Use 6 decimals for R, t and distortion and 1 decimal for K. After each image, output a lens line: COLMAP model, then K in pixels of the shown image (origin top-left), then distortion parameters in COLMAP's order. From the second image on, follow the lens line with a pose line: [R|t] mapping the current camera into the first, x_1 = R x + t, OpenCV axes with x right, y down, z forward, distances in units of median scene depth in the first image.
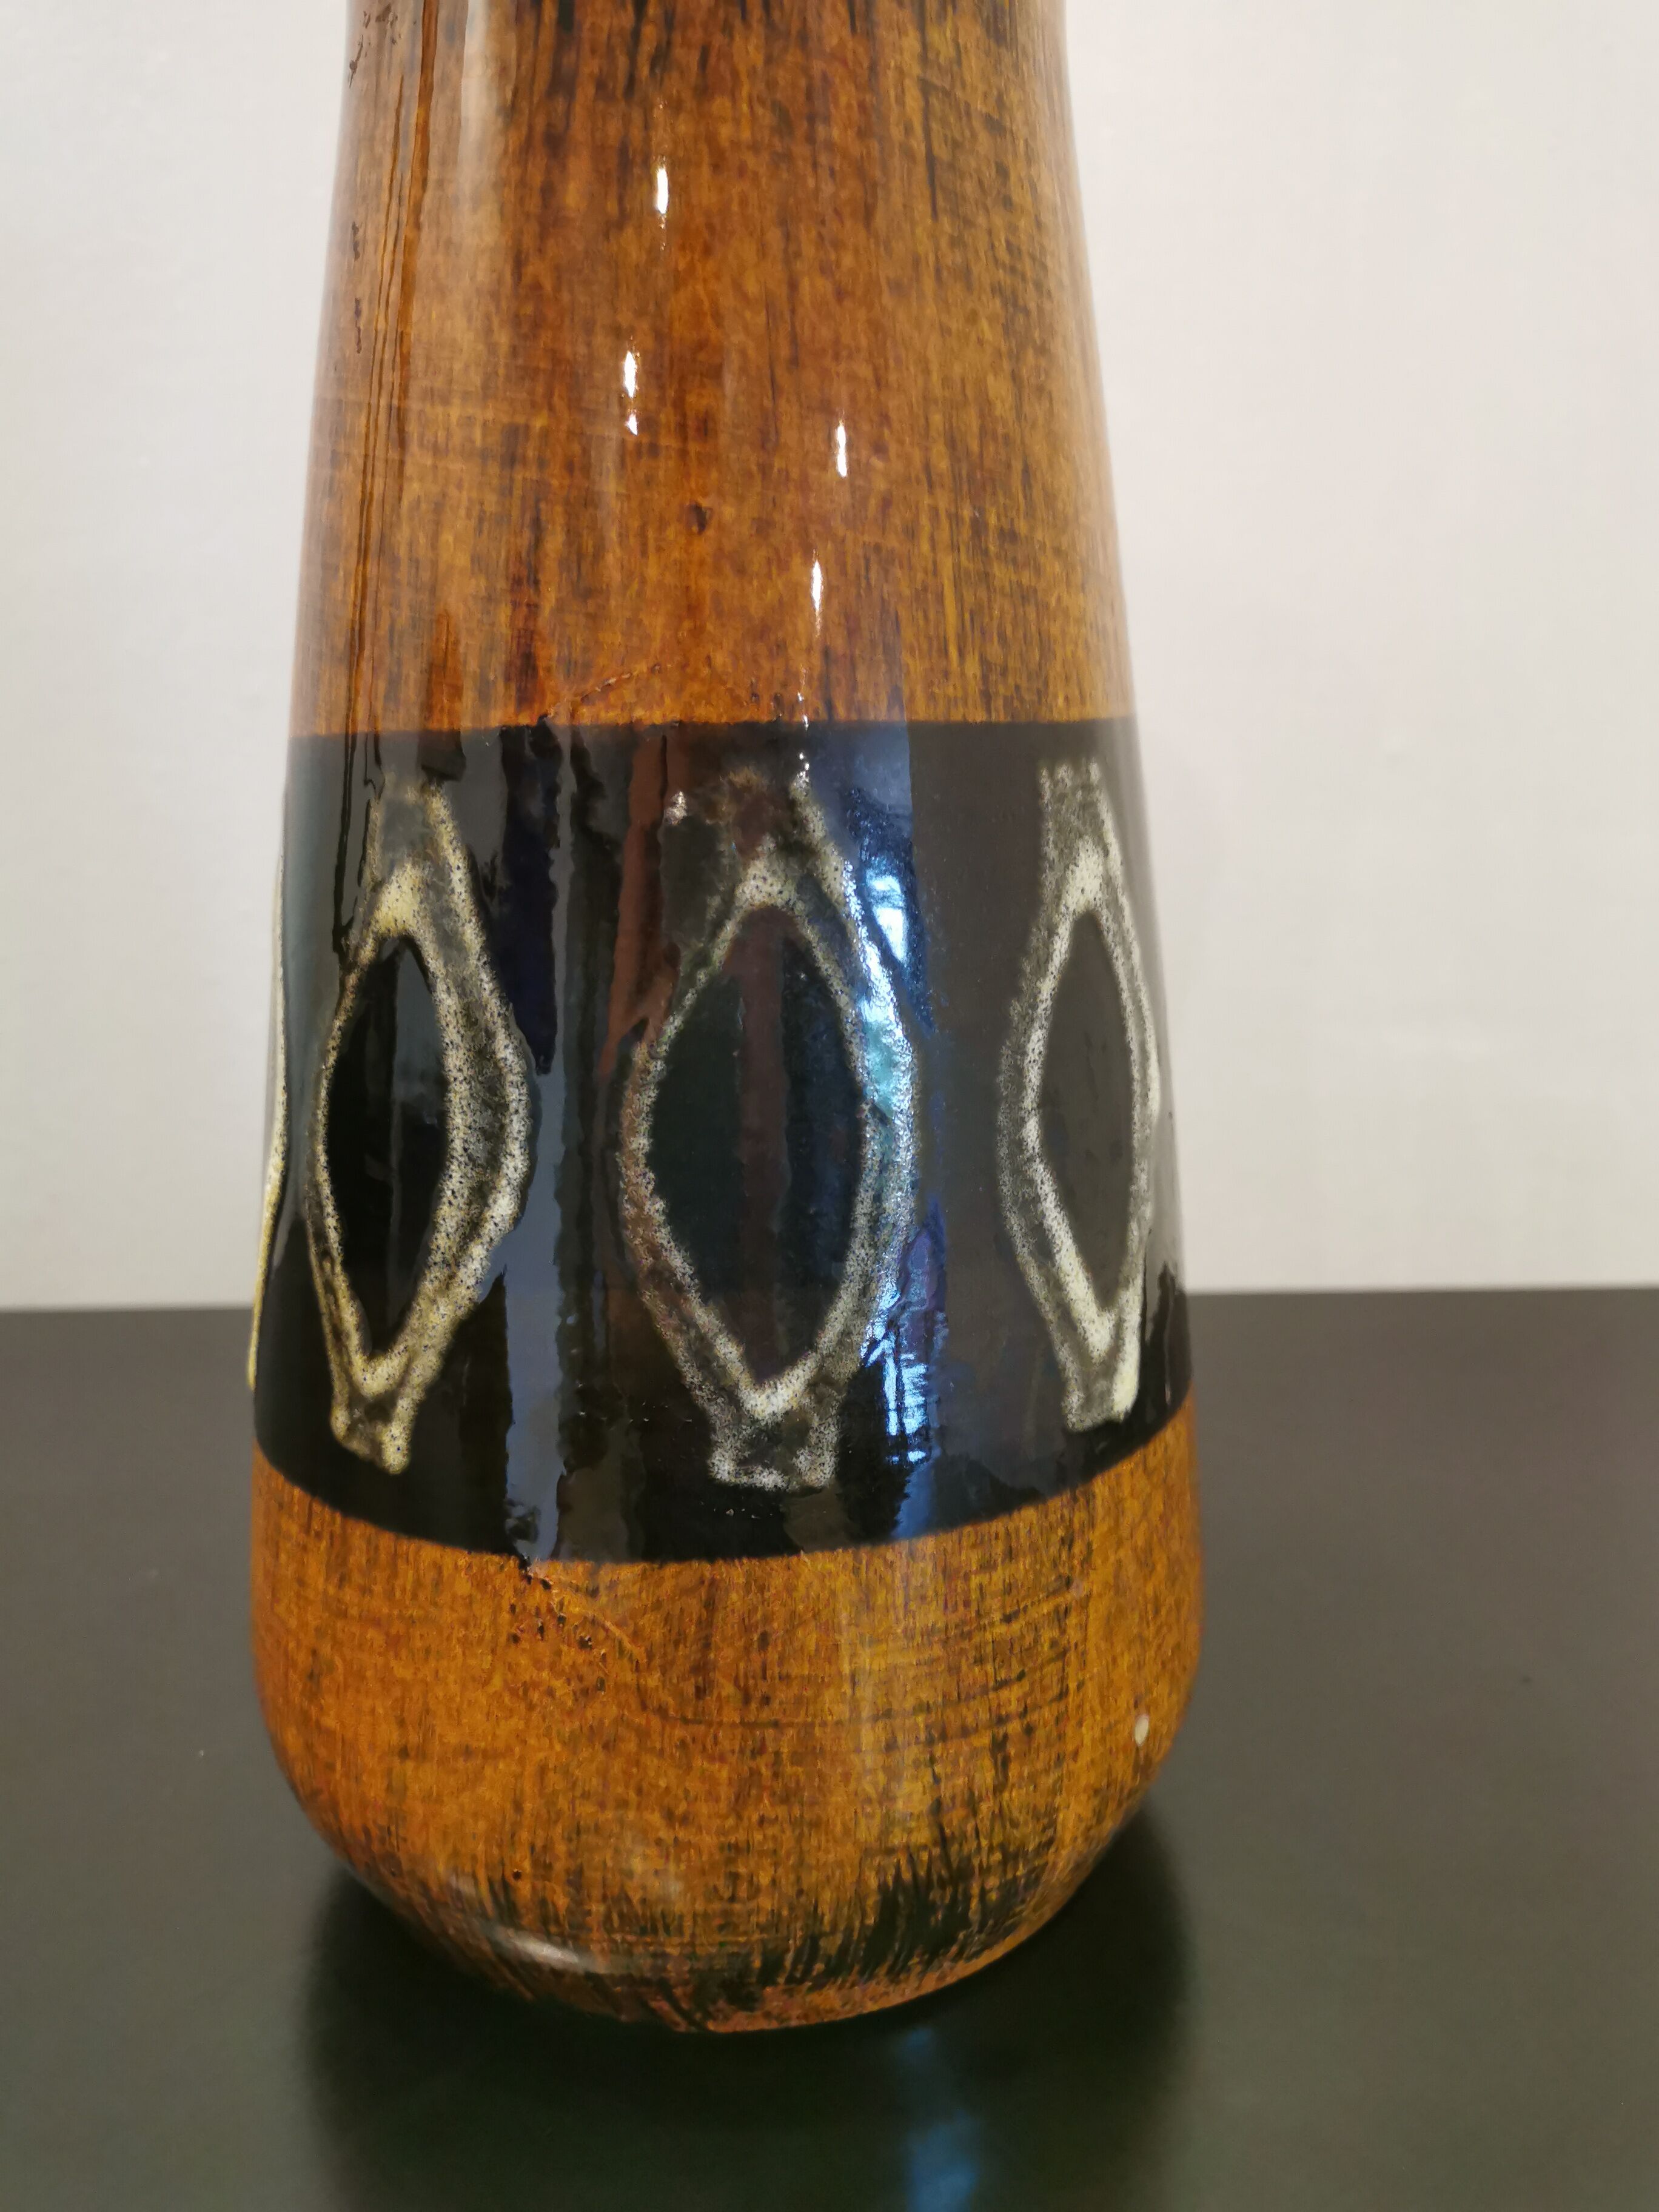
lens RADIAL K [[1891.3, 0, 829.5], [0, 1891.3, 1106.0], [0, 0, 1]] dist [0.003218, 0.001122]
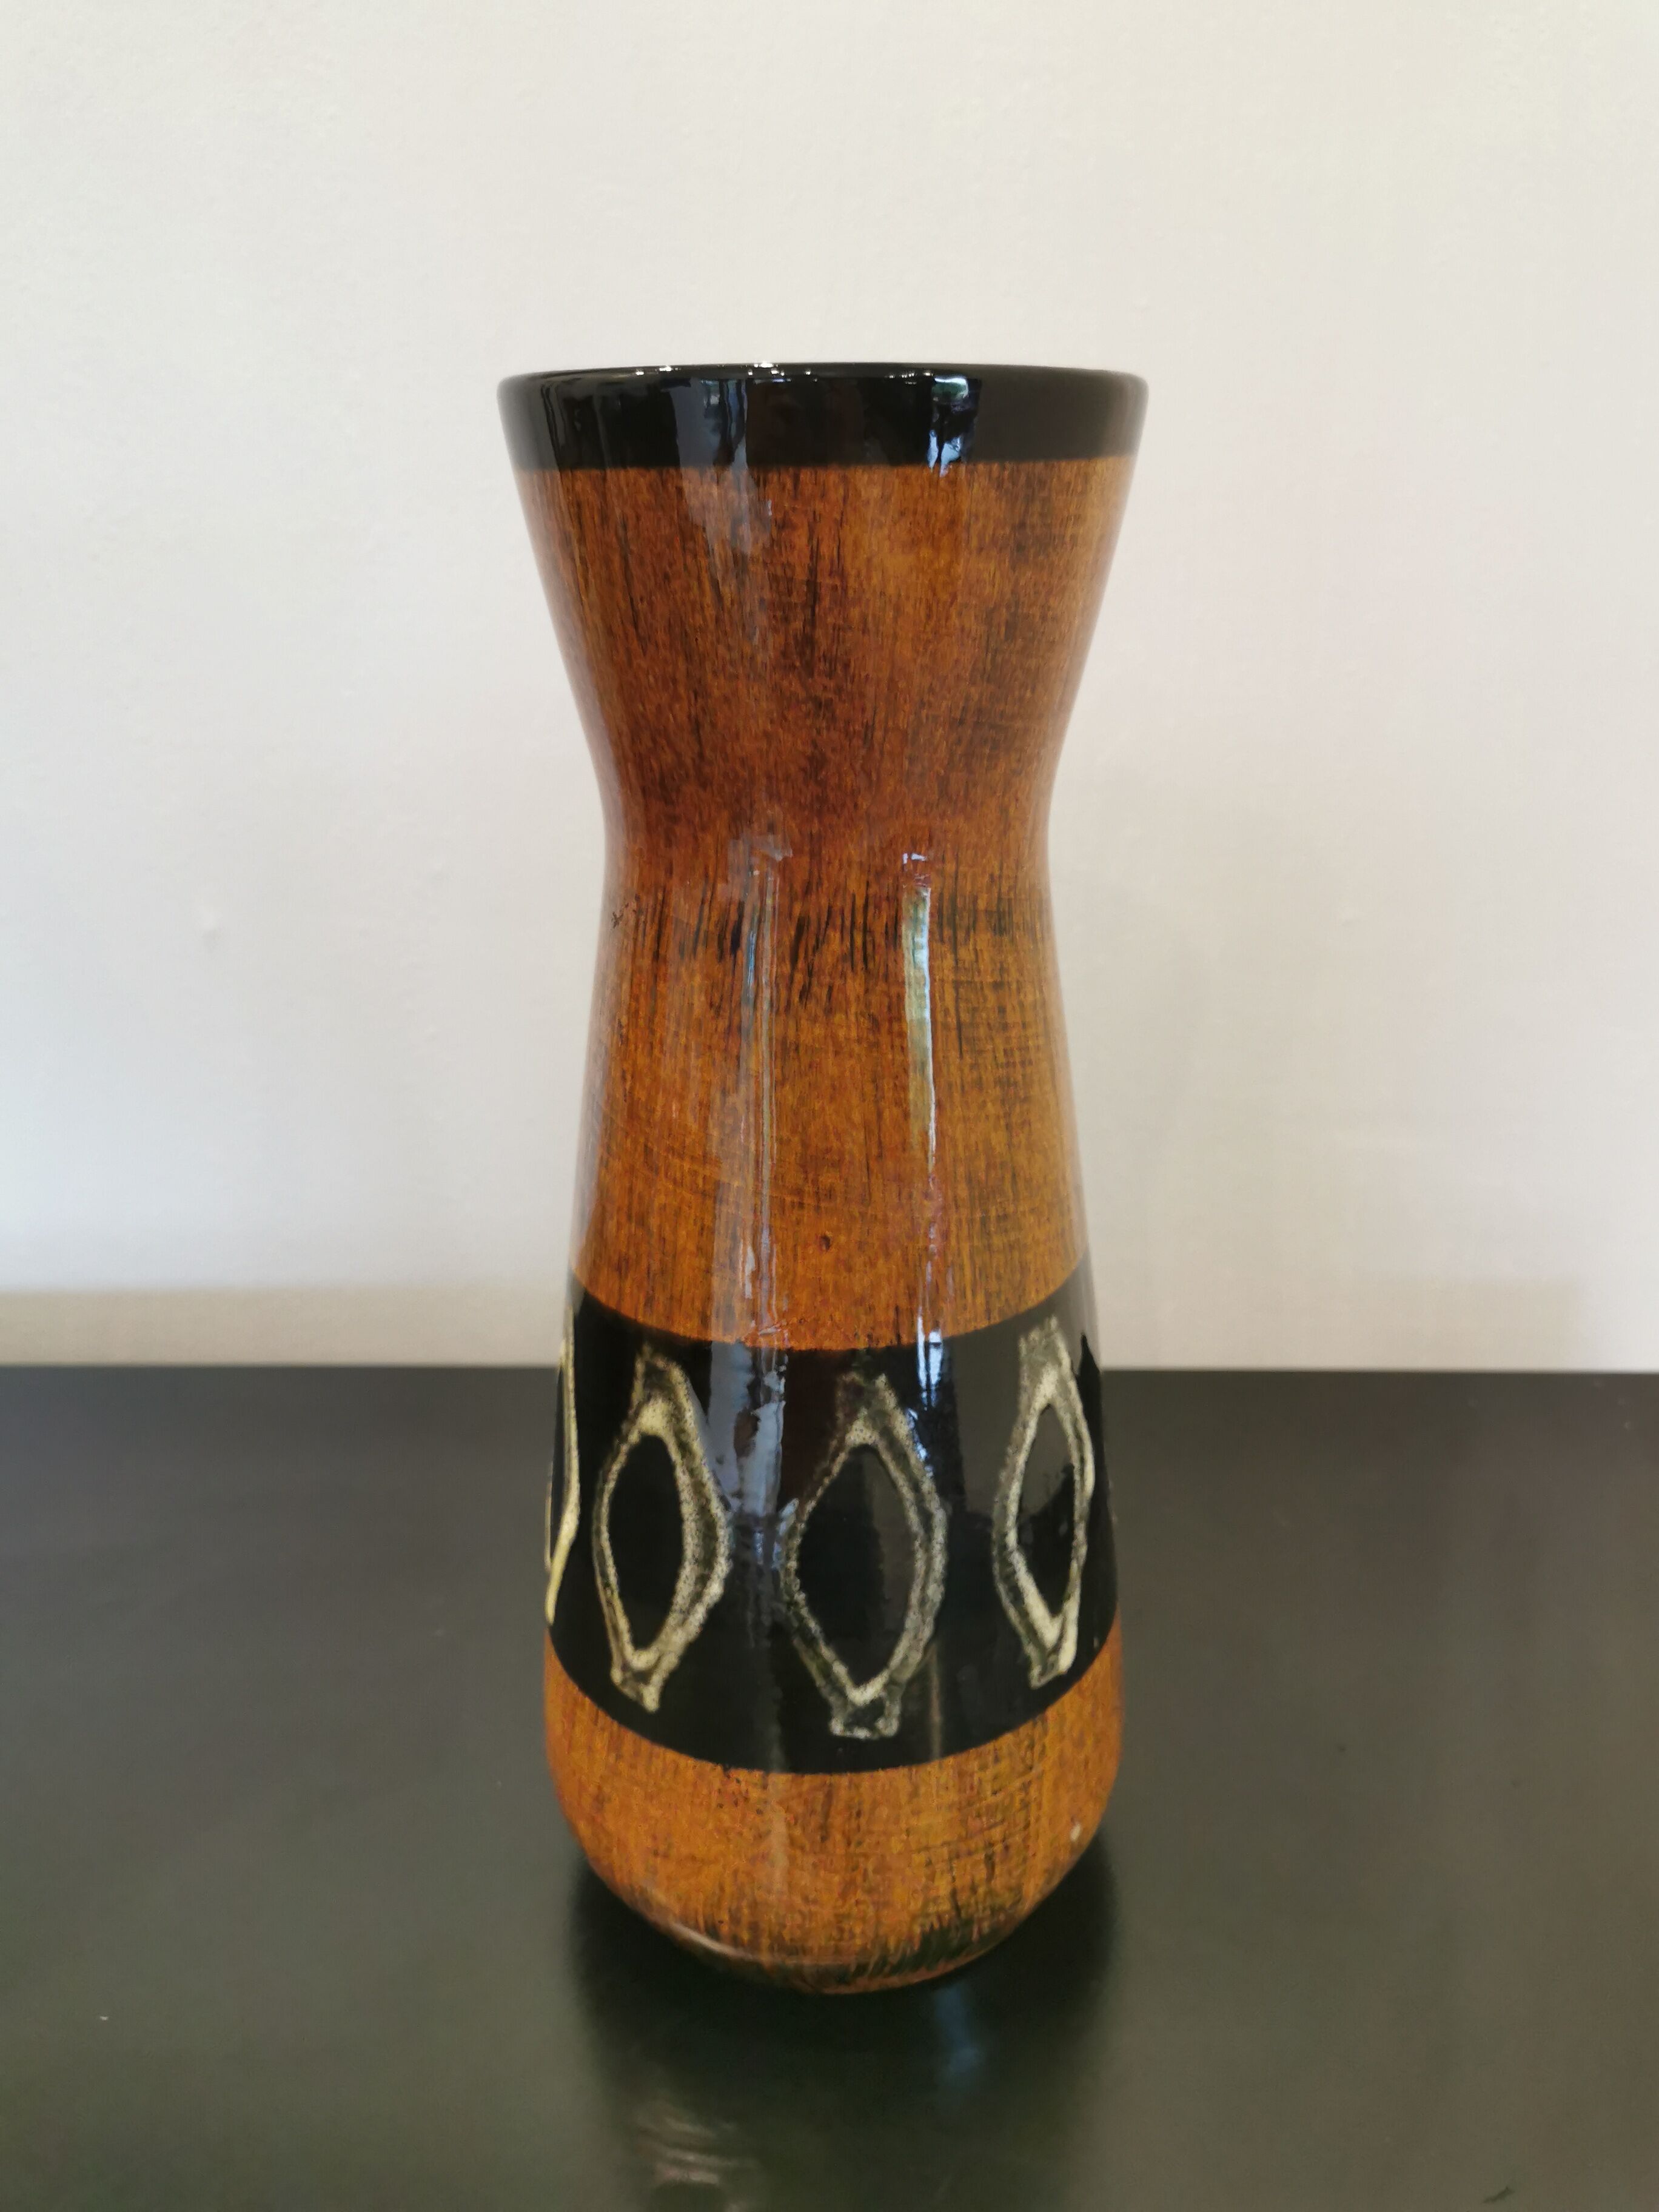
lens RADIAL K [[1891.3, 0, 829.5], [0, 1891.3, 1106.0], [0, 0, 1]] dist [0.003218, 0.001122]
pose [[0.999465, 0.006642, -0.032036, -0.008839], [-0.002022, 0.989847, 0.142126, -0.645601], [0.032655, -0.141985, 0.989330, -0.699545]]
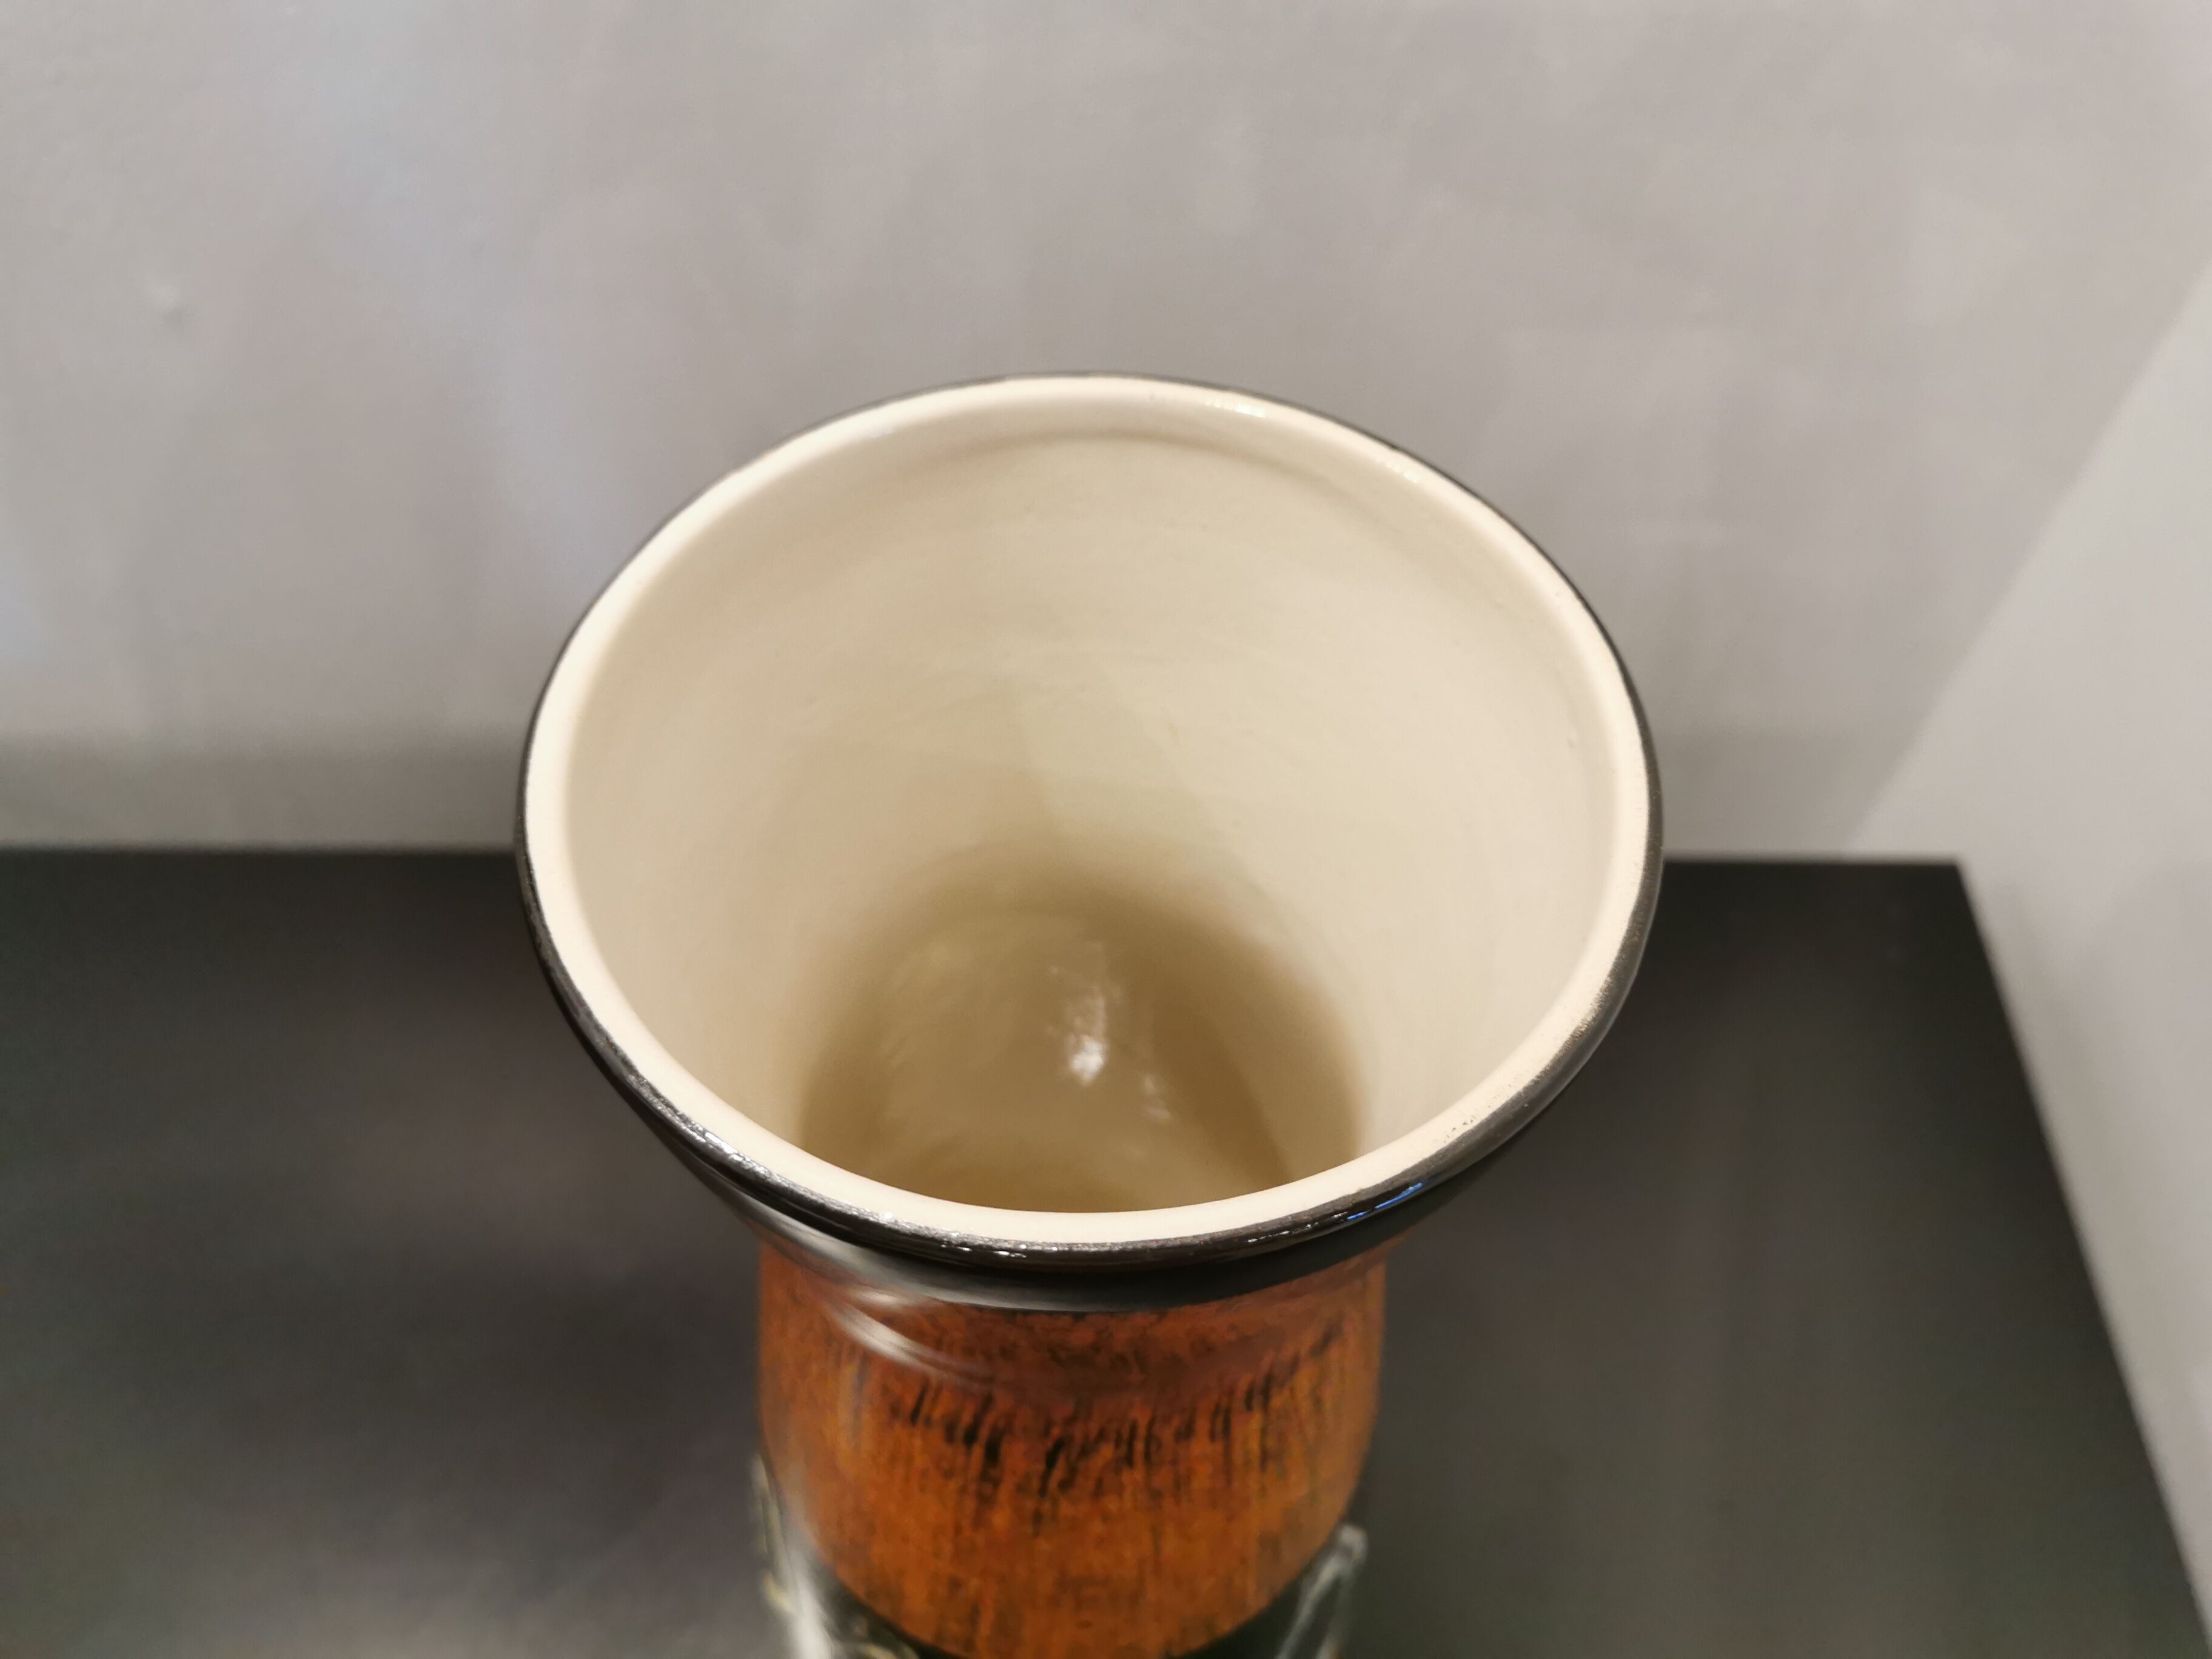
lens RADIAL K [[1891.3, 0, 1106.0], [0, 1891.3, 829.5], [0, 0, 1]] dist [0.003218, 0.001122]
pose [[0.999225, -0.001755, 0.039315, -0.103709], [-0.025348, 0.735495, 0.677056, -1.644229], [-0.030104, -0.677528, 0.734881, 0.314362]]
